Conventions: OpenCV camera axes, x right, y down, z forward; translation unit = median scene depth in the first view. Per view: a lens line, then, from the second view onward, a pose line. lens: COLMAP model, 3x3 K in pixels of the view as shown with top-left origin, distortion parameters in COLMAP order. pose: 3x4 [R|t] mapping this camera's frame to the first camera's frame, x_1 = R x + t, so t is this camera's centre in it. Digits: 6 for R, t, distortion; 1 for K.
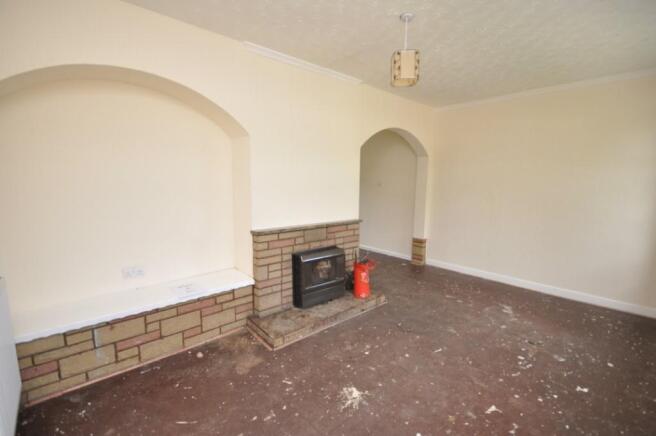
lens RADIAL K [[287.3, 0, 328.3], [0, 287.3, 219.4], [0, 0, 1]] dist [-0.004865, -0.001071]
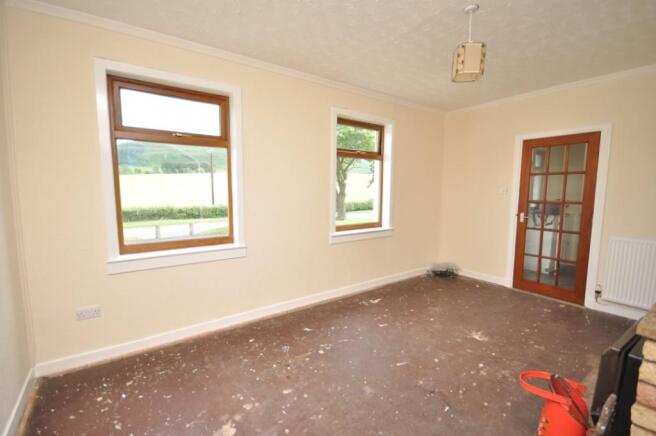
lens RADIAL K [[287.3, 0, 327.8], [0, 287.3, 218.9], [0, 0, 1]] dist [-0.004865, -0.001071]
pose [[-0.992762, -0.021735, 0.118119, 0.541306], [0.006060, 0.973171, 0.230002, -0.220105], [-0.119949, 0.229053, -0.965995, 1.892239]]
